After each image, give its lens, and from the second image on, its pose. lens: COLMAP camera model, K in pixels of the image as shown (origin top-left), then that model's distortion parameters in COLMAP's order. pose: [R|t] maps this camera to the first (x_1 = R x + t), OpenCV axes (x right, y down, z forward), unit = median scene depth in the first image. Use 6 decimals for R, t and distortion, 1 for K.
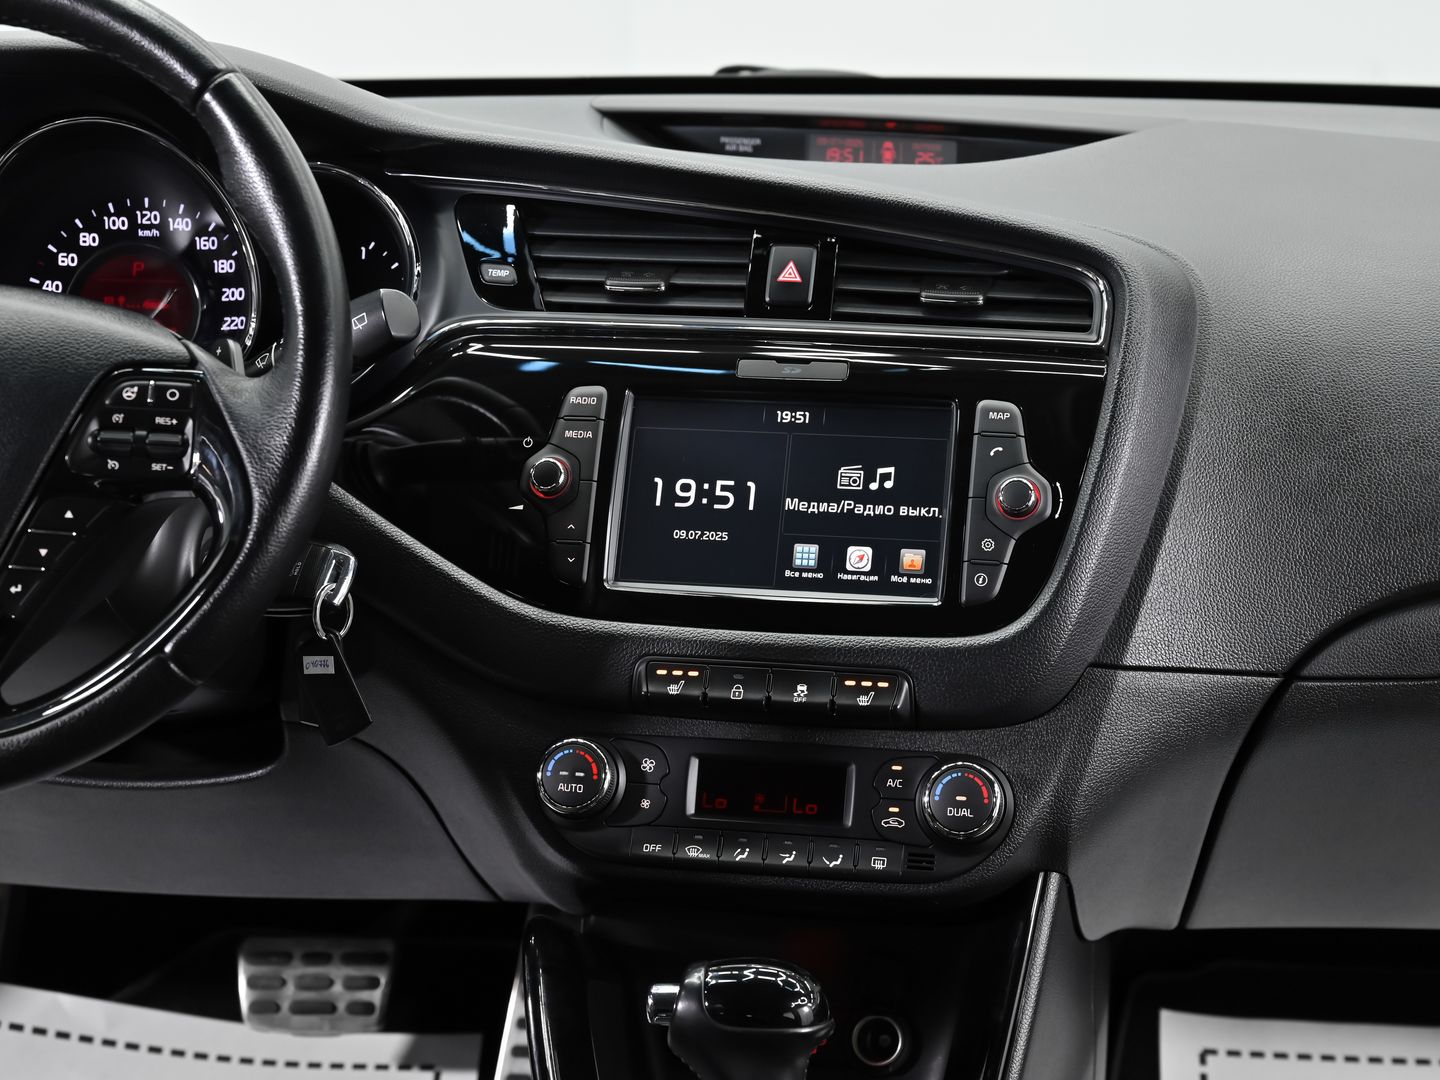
lens RADIAL K [[2560.9, 0, 723.8], [0, 2560.9, 559.8], [0, 0, 1]] dist [-0.003841, 0.091862]
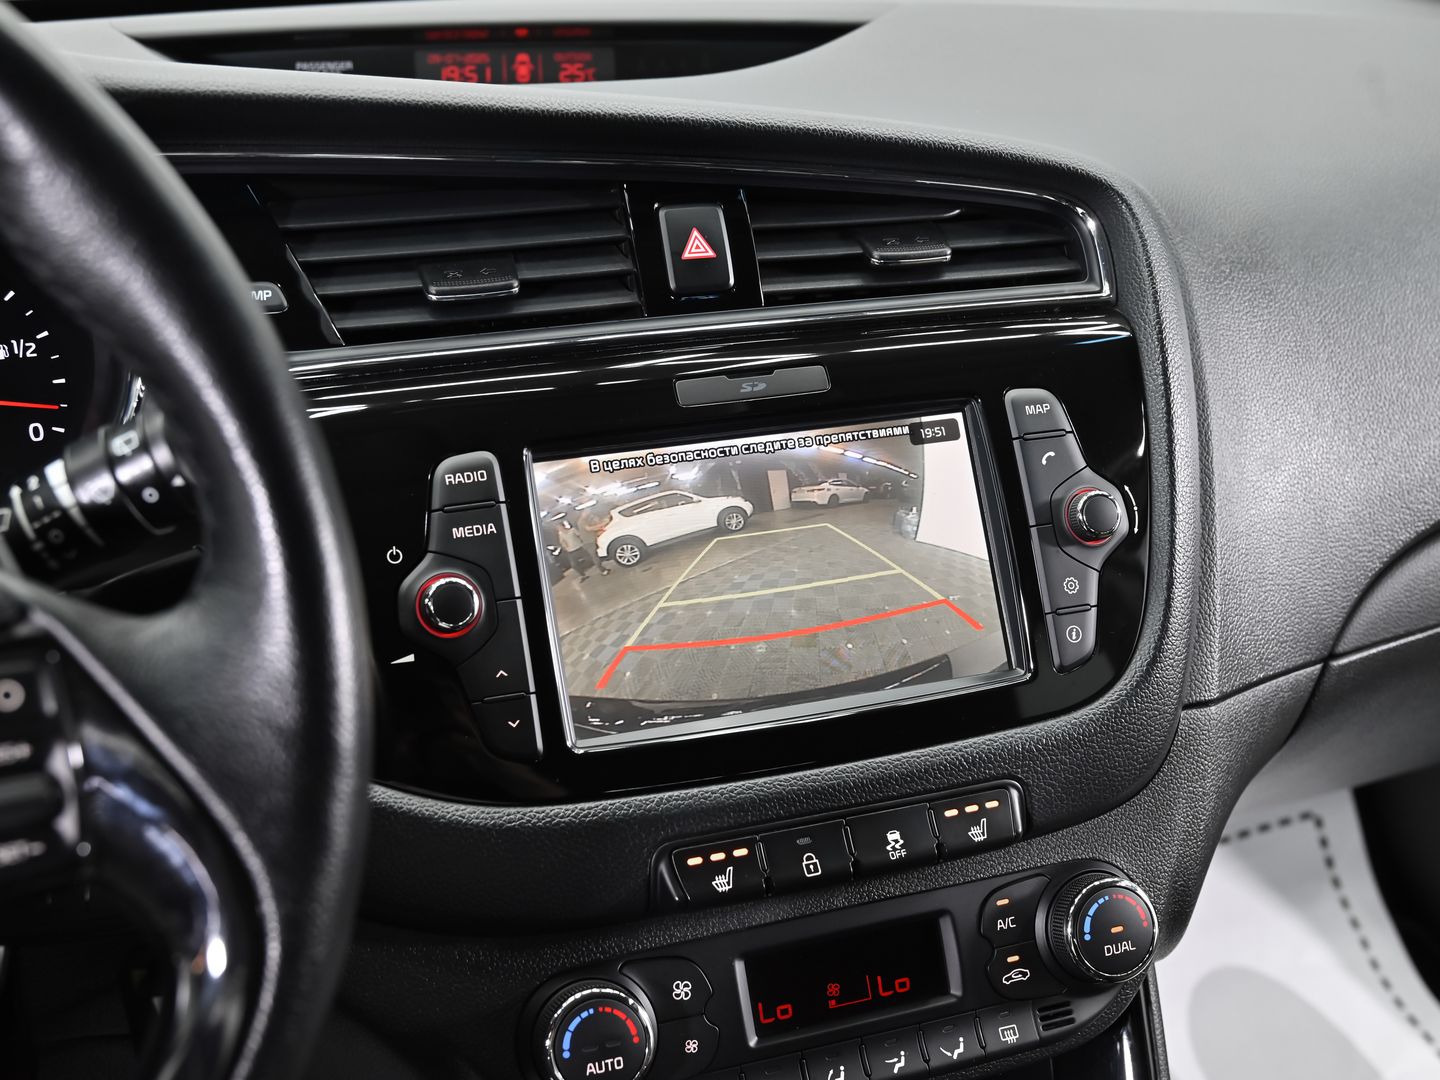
lens RADIAL K [[1809.5, 0, 720.0], [0, 1809.5, 540.0], [0, 0, 1]] dist [-0.010096, -0.011677]
pose [[0.865772, -0.191726, 0.462255, -0.221539], [0.141612, 0.979806, 0.141157, -0.105349], [-0.479984, -0.056749, 0.875440, 0.574153]]
